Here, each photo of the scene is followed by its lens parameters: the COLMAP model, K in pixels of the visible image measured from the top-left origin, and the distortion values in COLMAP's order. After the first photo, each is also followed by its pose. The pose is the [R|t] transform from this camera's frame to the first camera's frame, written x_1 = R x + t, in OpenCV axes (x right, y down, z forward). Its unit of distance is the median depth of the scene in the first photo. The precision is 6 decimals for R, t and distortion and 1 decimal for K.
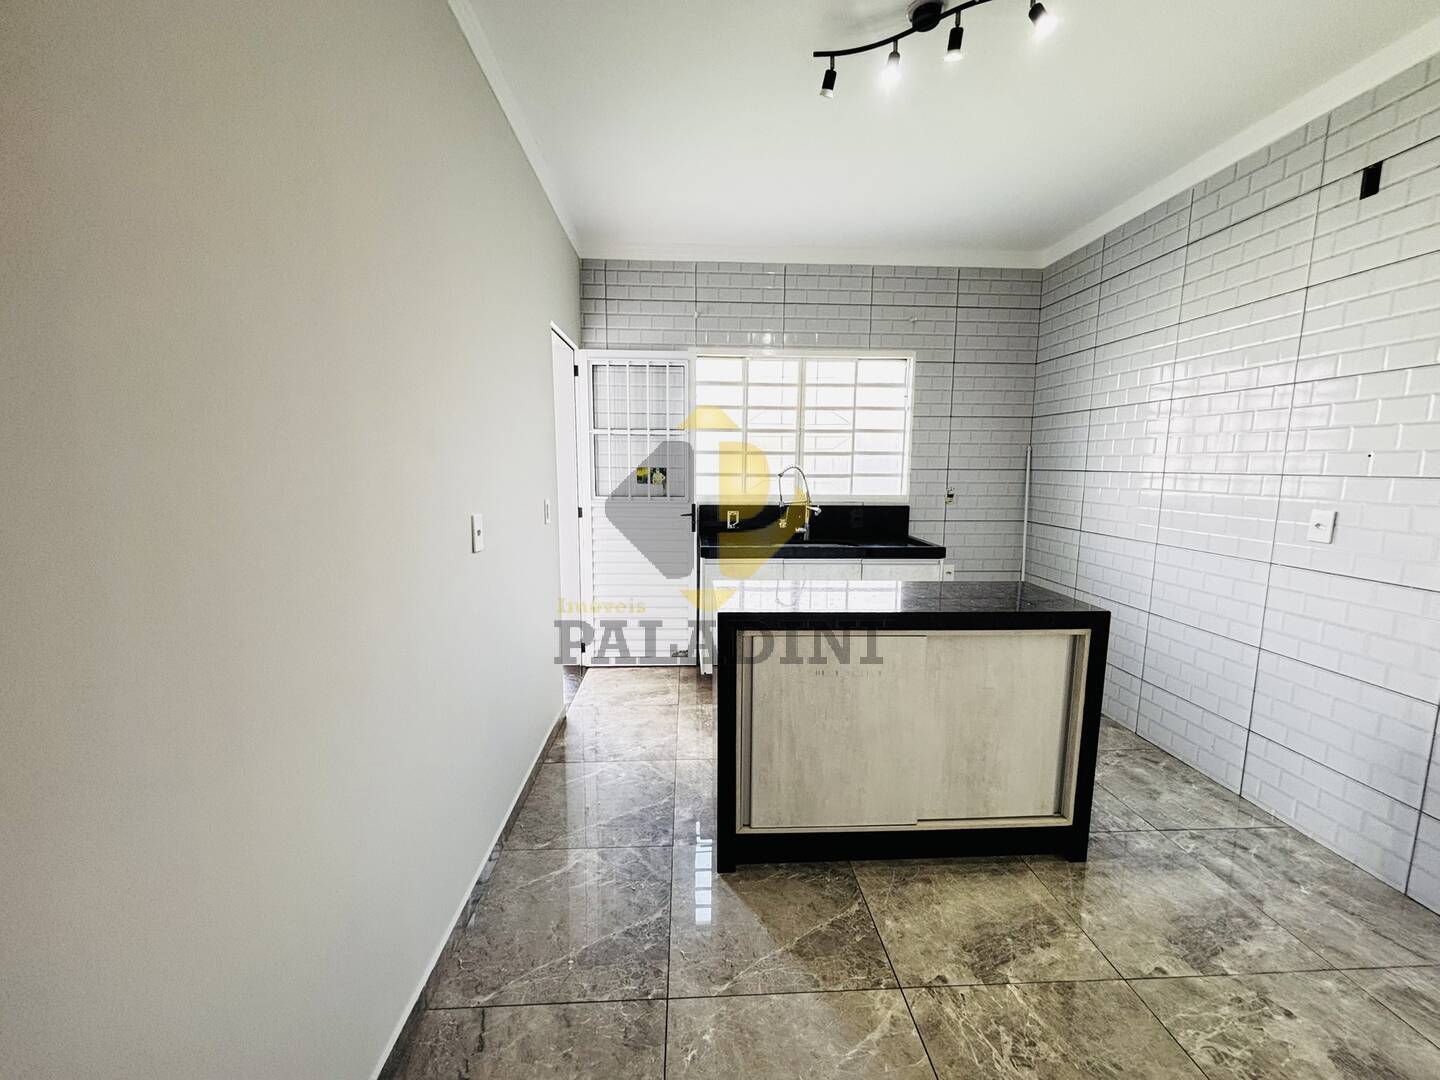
lens RADIAL K [[580.4, 0, 722.3], [0, 580.4, 539.1], [0, 0, 1]] dist [-0.001655, 0.000855]
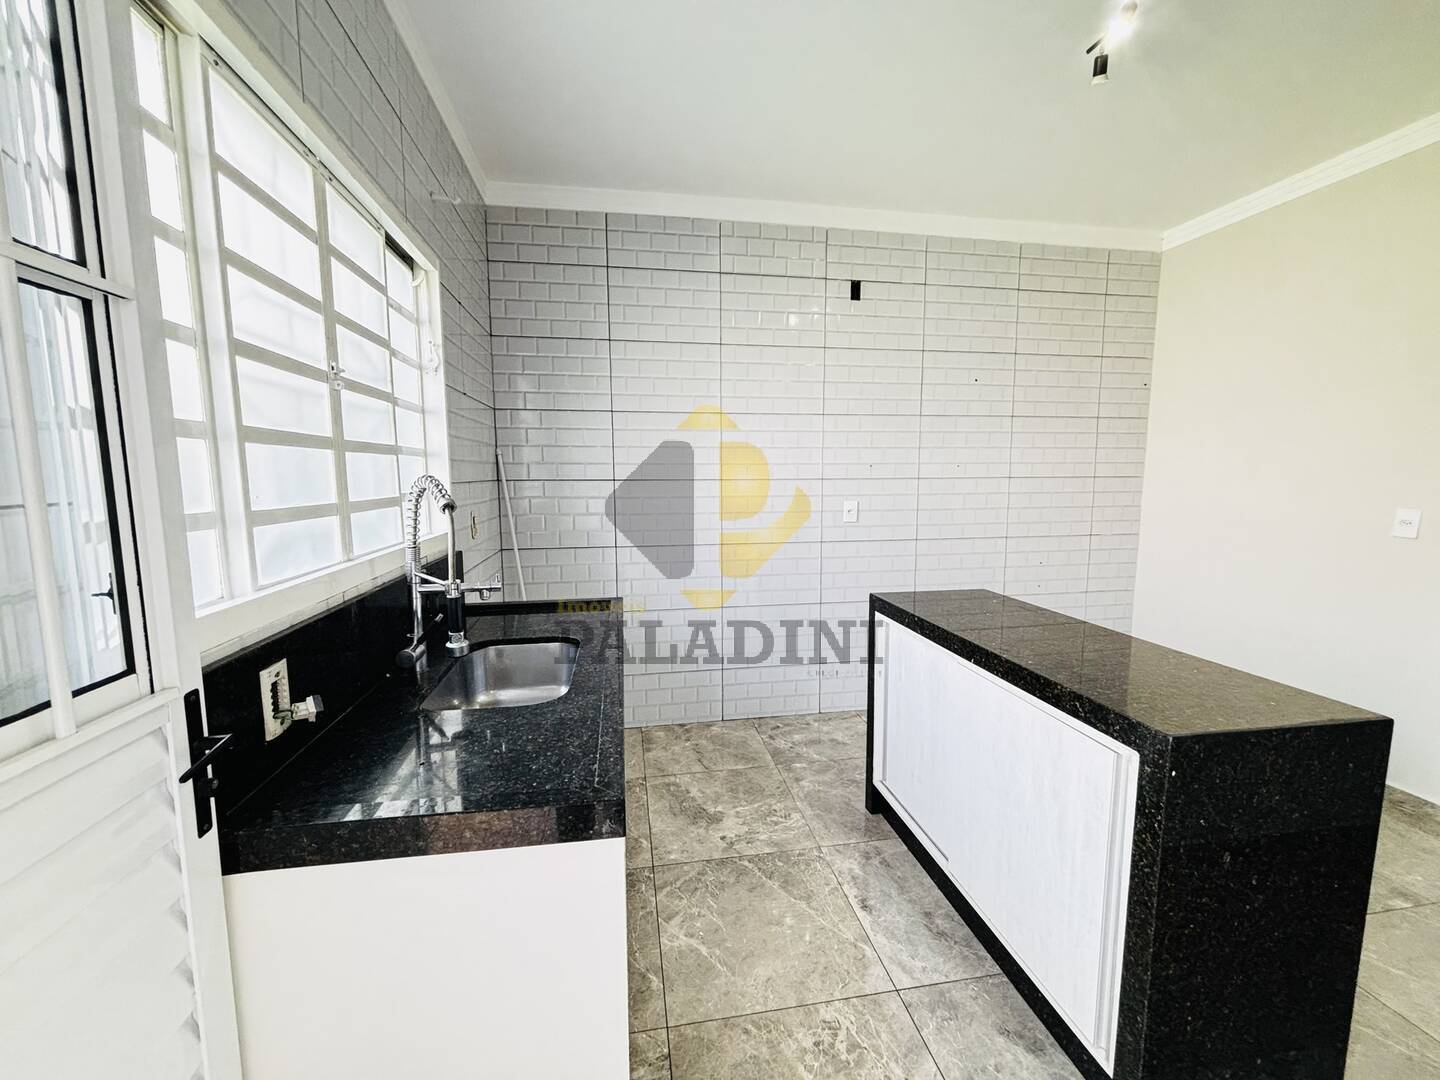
lens RADIAL K [[580.4, 0, 719.7], [0, 580.4, 538.7], [0, 0, 1]] dist [-0.001655, 0.000855]
pose [[-0.109556, -0.117602, 0.986999, -0.458641], [0.131125, 0.982588, 0.131631, -0.205975], [-0.985294, 0.143841, -0.092227, 1.560247]]
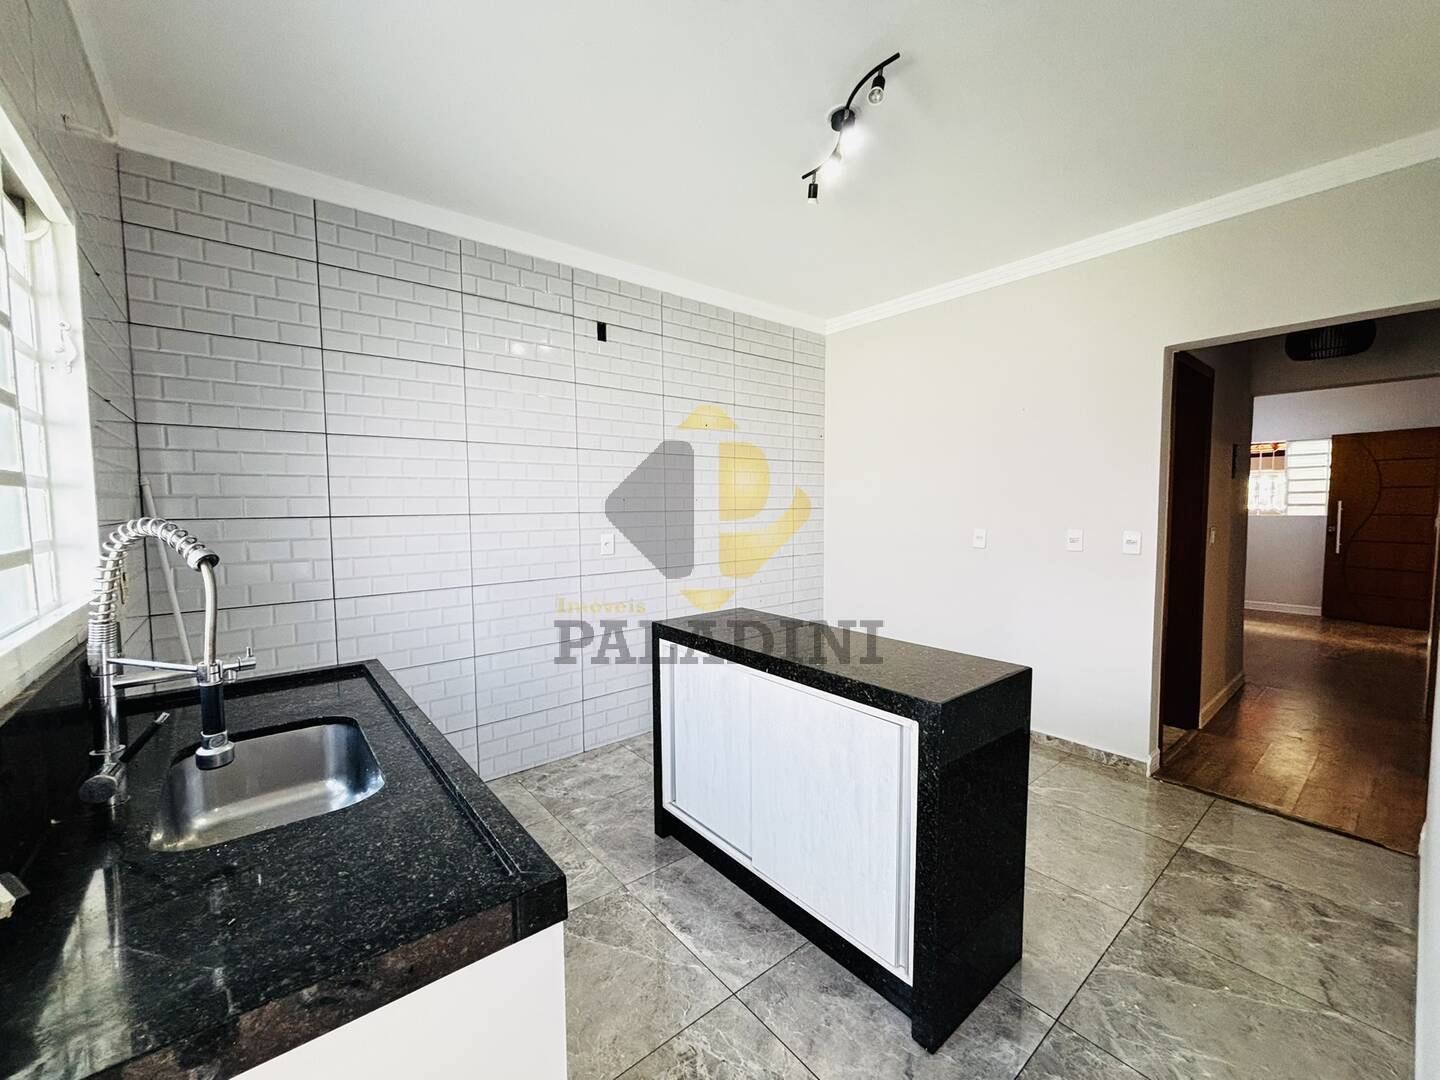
lens RADIAL K [[580.4, 0, 718.7], [0, 580.4, 539.3], [0, 0, 1]] dist [-0.001655, 0.000855]
pose [[-0.584337, -0.052363, 0.809820, -0.411567], [0.108328, 0.983952, 0.141788, -0.232623], [-0.804248, 0.170578, -0.569287, 1.713957]]
